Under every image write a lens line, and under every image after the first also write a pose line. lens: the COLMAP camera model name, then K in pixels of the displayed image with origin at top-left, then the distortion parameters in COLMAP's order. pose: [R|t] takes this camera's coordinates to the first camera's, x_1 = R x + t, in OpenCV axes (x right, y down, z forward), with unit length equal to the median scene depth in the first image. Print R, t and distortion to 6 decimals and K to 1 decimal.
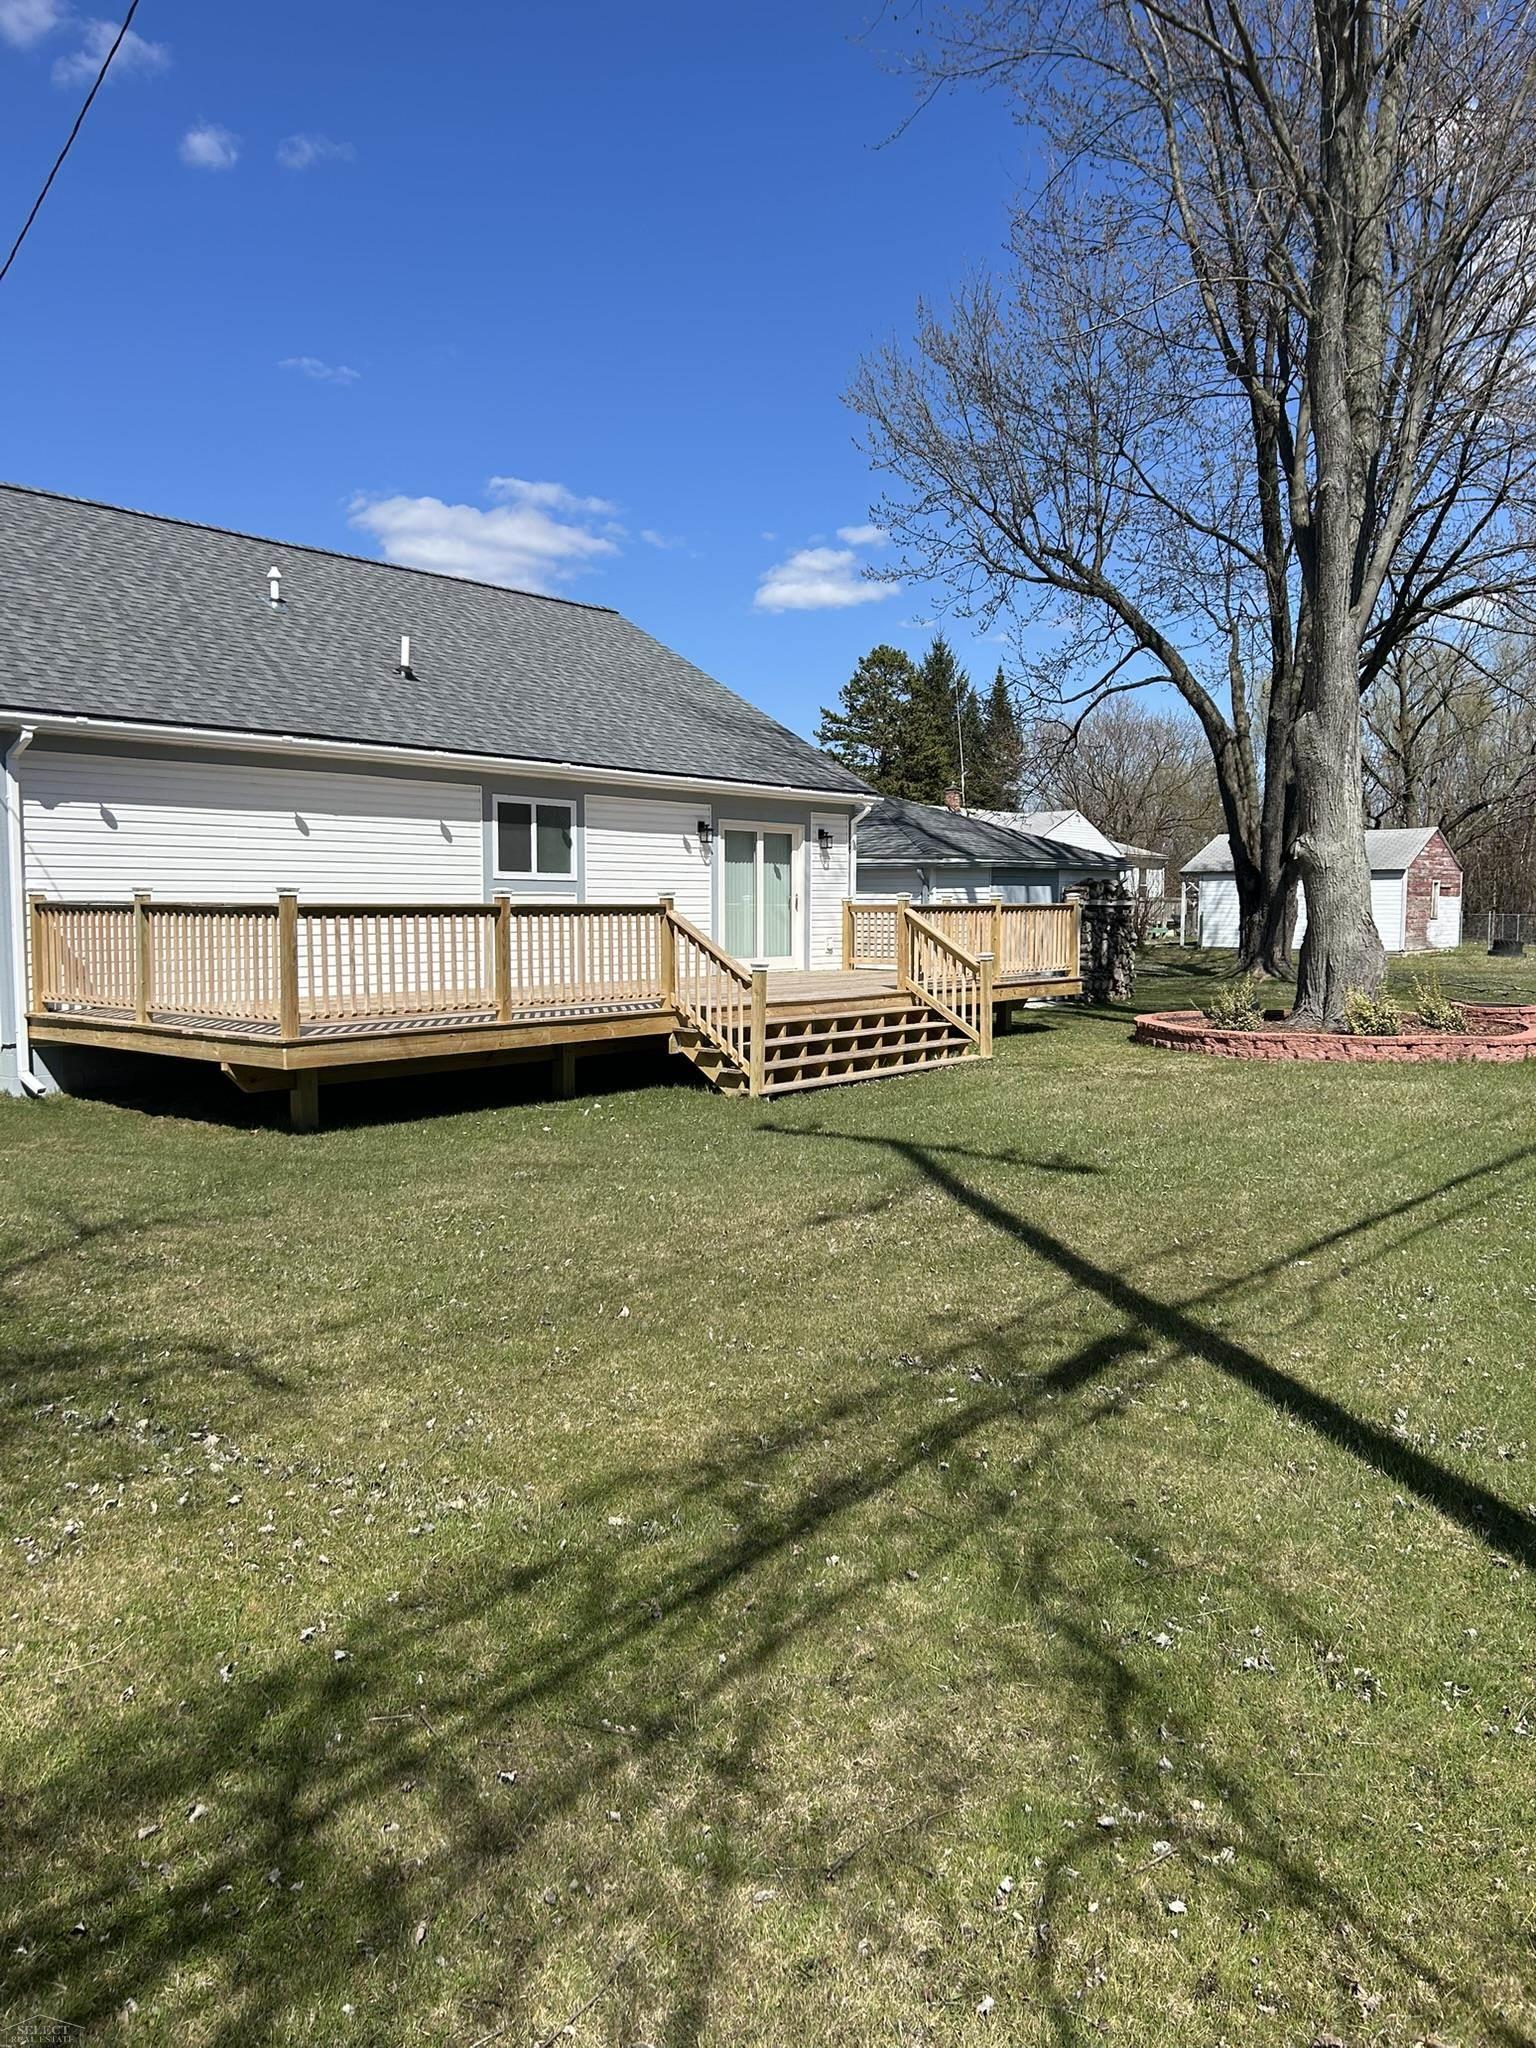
lens RADIAL K [[1513.2, 0, 783.4], [0, 1513.2, 1010.7], [0, 0, 1]] dist [0.021975, -0.042800]
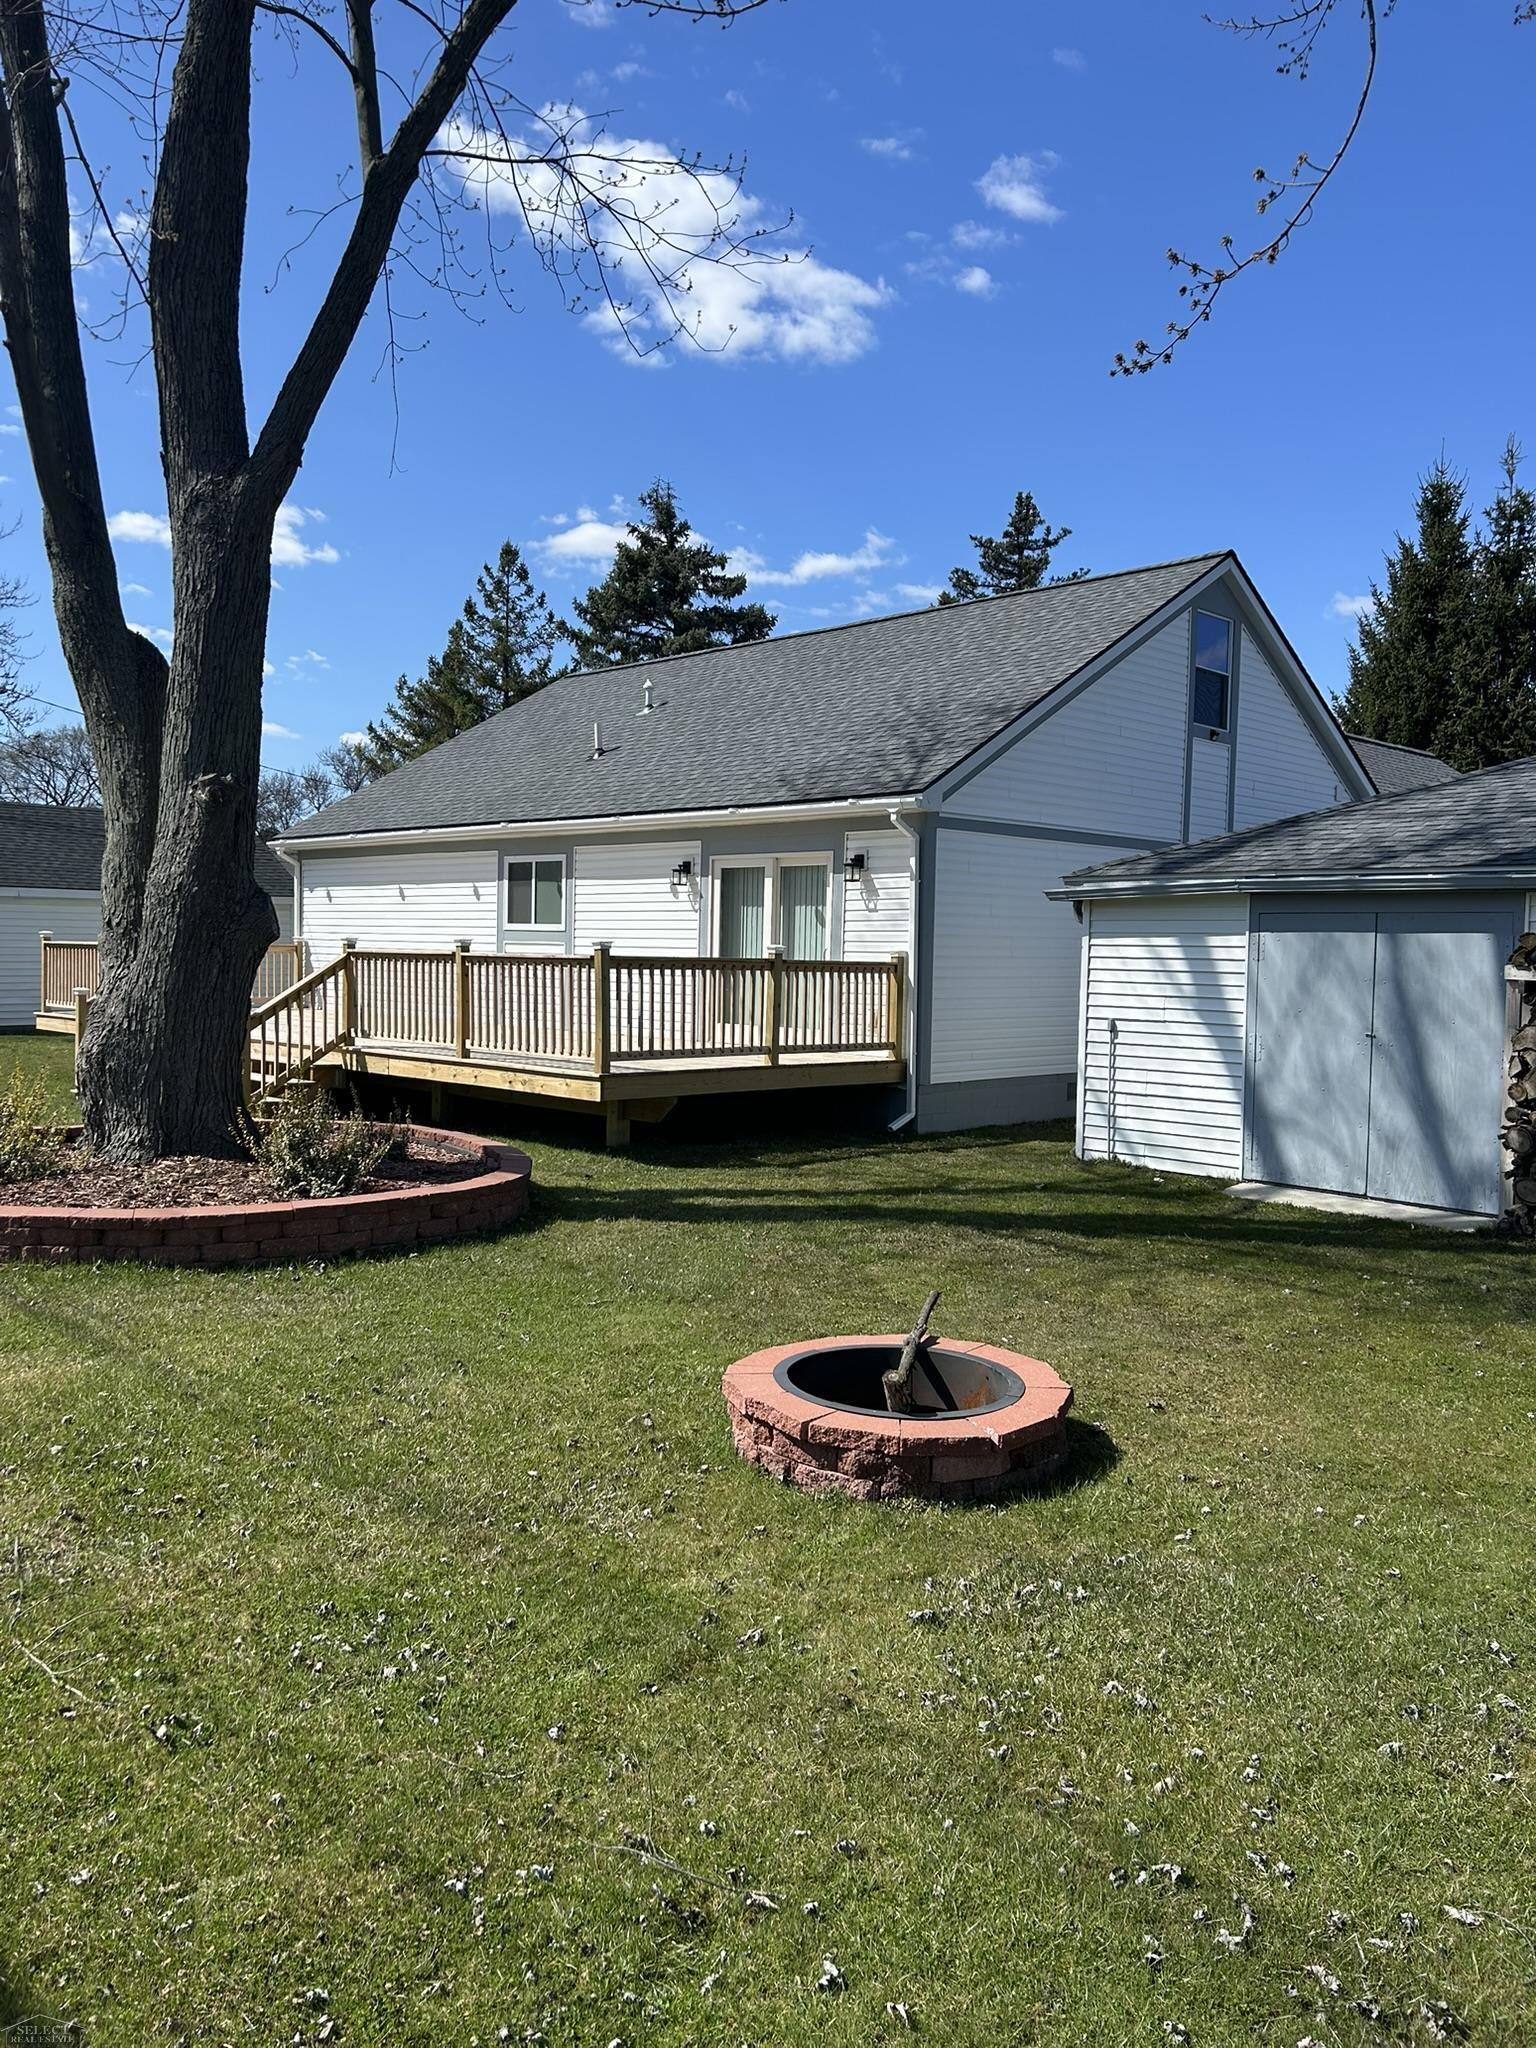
lens RADIAL K [[1513.2, 0, 725.9], [0, 1513.2, 959.1], [0, 0, 1]] dist [0.021975, -0.042800]
pose [[-0.113450, 0.002556, -0.993540, 0.881872], [-0.092205, 0.995654, 0.013090, -0.092145], [0.989256, 0.093095, -0.112721, 1.244076]]
